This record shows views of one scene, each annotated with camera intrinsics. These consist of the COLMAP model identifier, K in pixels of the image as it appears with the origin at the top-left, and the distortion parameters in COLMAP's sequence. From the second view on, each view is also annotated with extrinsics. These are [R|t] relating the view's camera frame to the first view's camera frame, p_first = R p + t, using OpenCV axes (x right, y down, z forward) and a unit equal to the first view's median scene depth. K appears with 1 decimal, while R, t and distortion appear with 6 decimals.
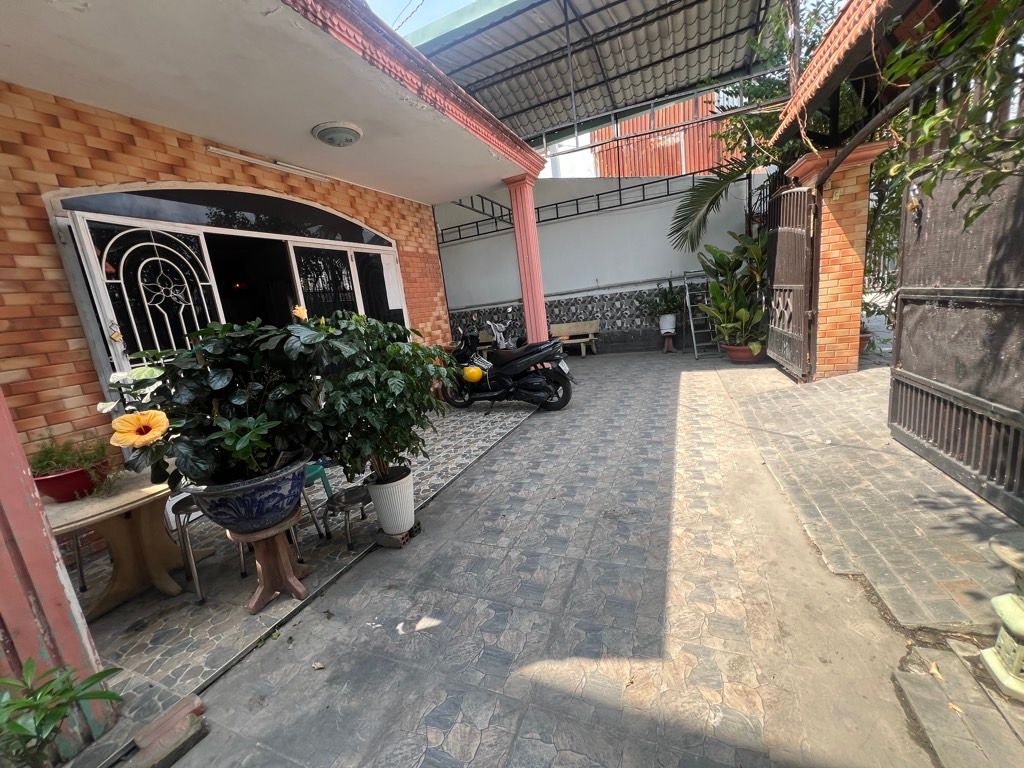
lens RADIAL K [[408.4, 0, 508.8], [0, 408.4, 385.5], [0, 0, 1]] dist [-0.001264, 0.000326]
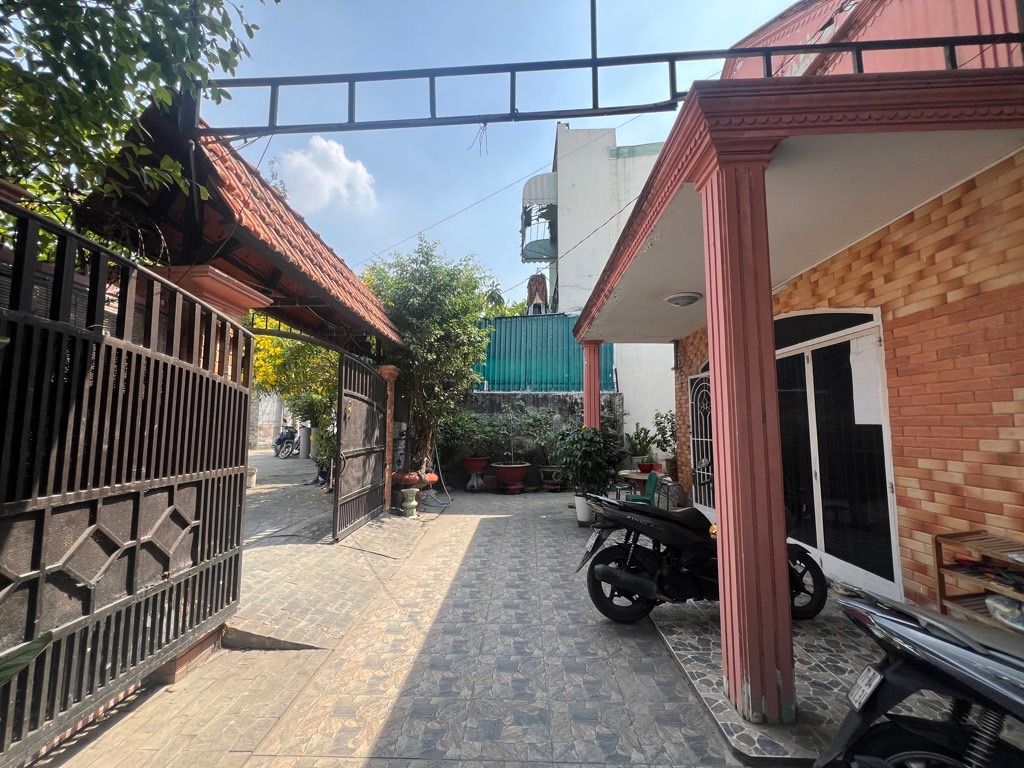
lens RADIAL K [[408.4, 0, 509.7], [0, 408.4, 384.2], [0, 0, 1]] dist [-0.001264, 0.000326]
pose [[-0.928283, 0.084180, -0.362222, 0.555152], [0.040284, 0.991073, 0.127086, -0.451729], [0.369687, 0.103380, -0.923387, 1.782448]]
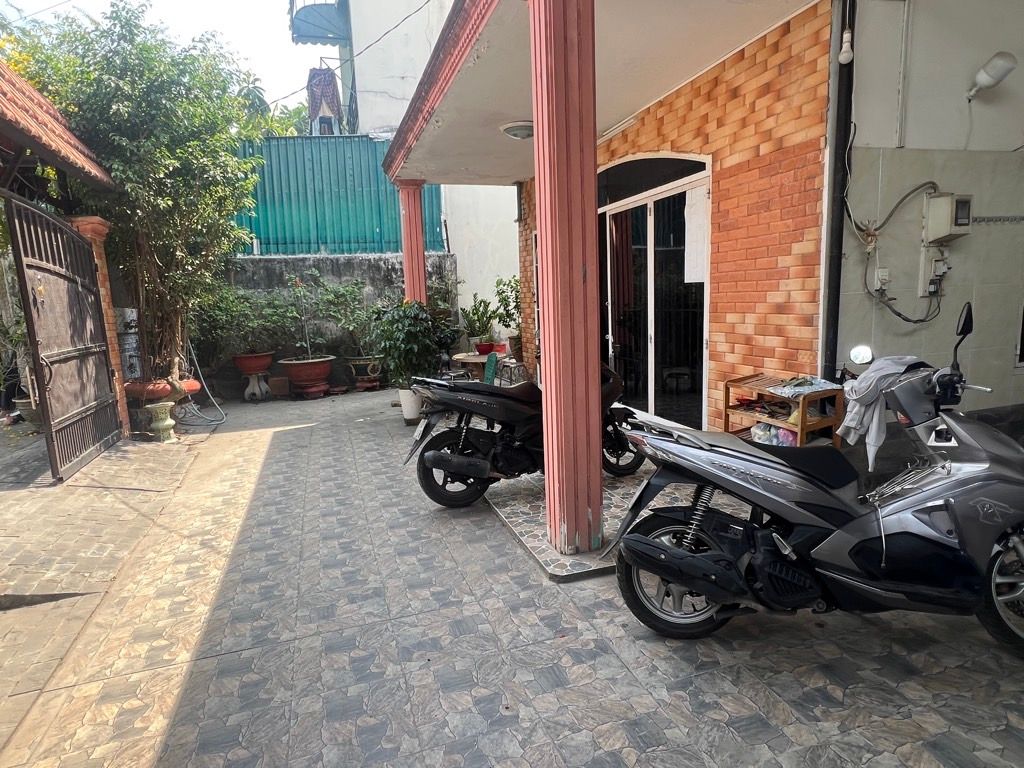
lens RADIAL K [[585.0, 0, 505.3], [0, 585.0, 388.6], [0, 0, 1]] dist [-0.002895, 0.001193]
pose [[-0.749118, 0.252791, -0.612307, 0.625844], [0.007818, 0.927634, 0.373409, -0.475120], [0.662391, 0.274940, -0.696883, 1.905614]]
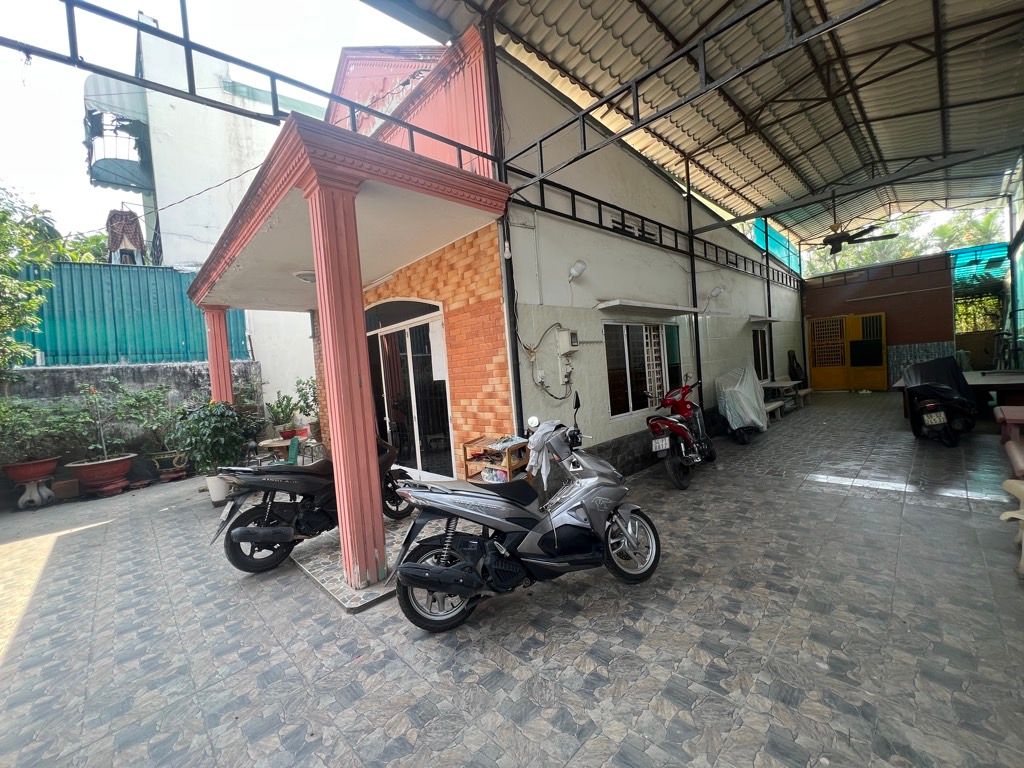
lens RADIAL K [[408.4, 0, 509.5], [0, 408.4, 384.3], [0, 0, 1]] dist [-0.001264, 0.000326]
pose [[-0.378198, 0.179680, -0.908120, 0.633391], [-0.050325, 0.975541, 0.213978, -0.498425], [0.924356, 0.126627, -0.359905, 1.934103]]
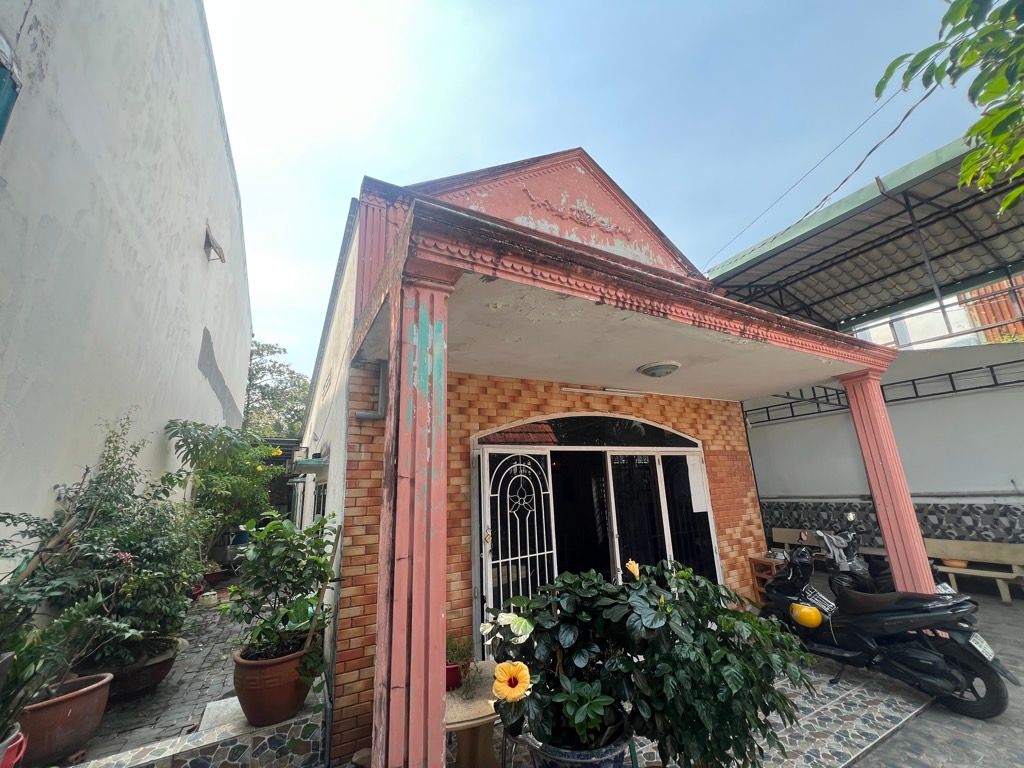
lens RADIAL K [[408.4, 0, 508.1], [0, 408.4, 383.4], [0, 0, 1]] dist [-0.001264, 0.000326]
pose [[0.789290, -0.060594, -0.611024, -0.043241], [-0.175226, 0.931510, -0.318723, -0.112623], [0.588487, 0.358632, 0.724614, -0.067156]]
